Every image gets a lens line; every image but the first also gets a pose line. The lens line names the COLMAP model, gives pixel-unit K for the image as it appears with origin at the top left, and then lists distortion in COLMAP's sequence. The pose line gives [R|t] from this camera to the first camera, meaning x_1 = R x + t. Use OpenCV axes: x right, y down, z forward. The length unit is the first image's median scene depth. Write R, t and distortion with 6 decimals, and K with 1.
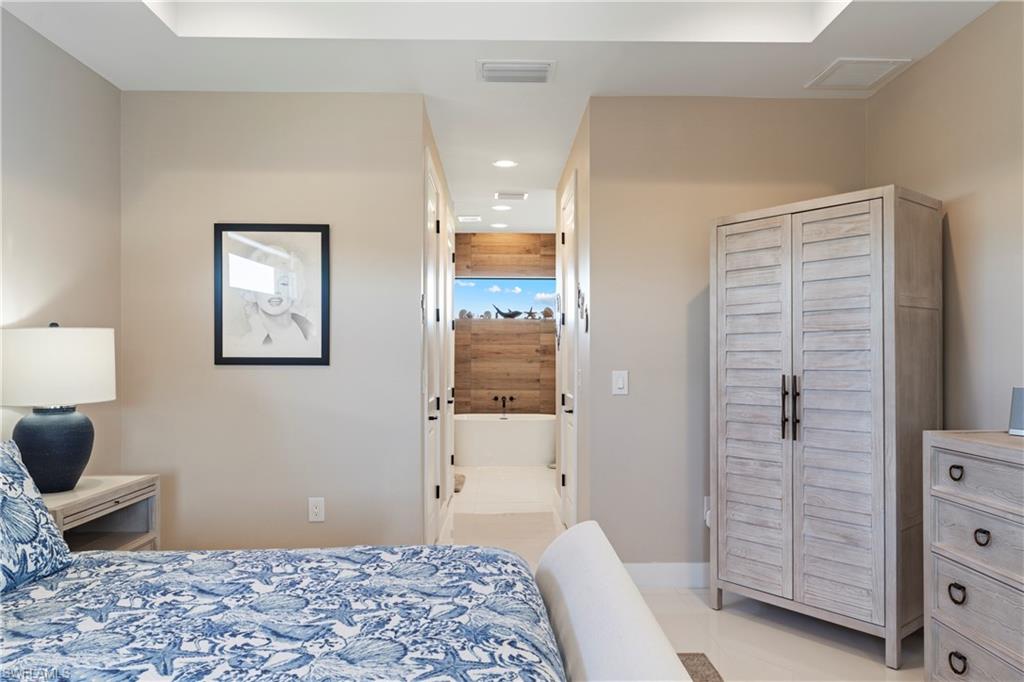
lens RADIAL K [[696.9, 0, 518.3], [0, 696.9, 354.4], [0, 0, 1]] dist [0.016400, 0.000895]
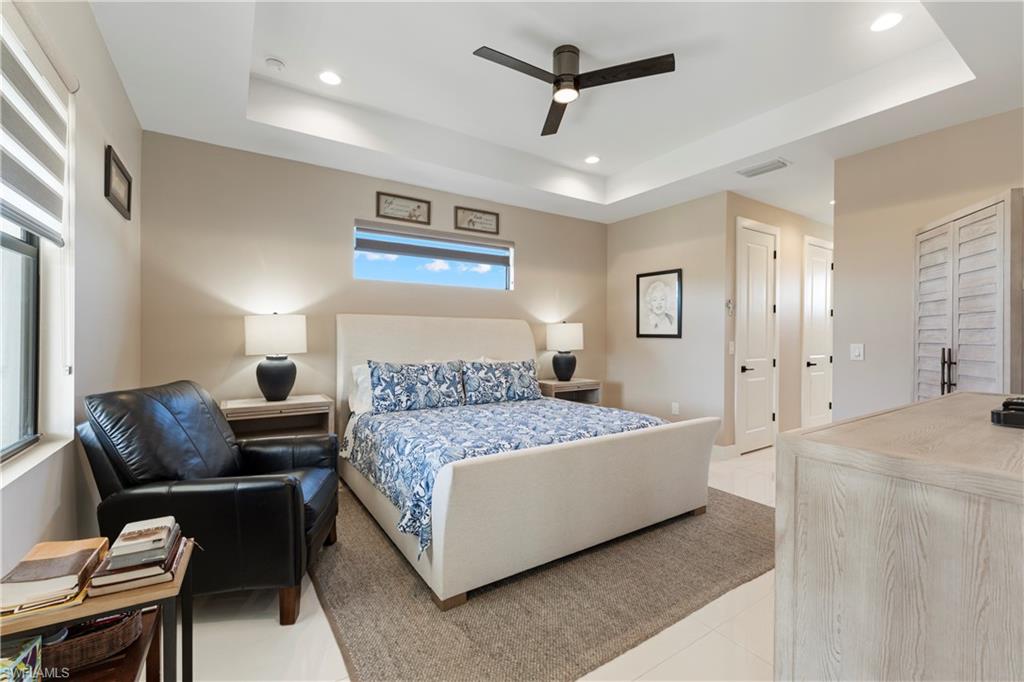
lens RADIAL K [[451.6, 0, 511.7], [0, 451.6, 336.4], [0, 0, 1]] dist [0.001131, -0.000124]
pose [[0.519229, 0.005297, -0.854619, 0.679068], [-0.001295, 0.999985, 0.005411, 0.004691], [0.854634, -0.001703, 0.519228, -0.111573]]
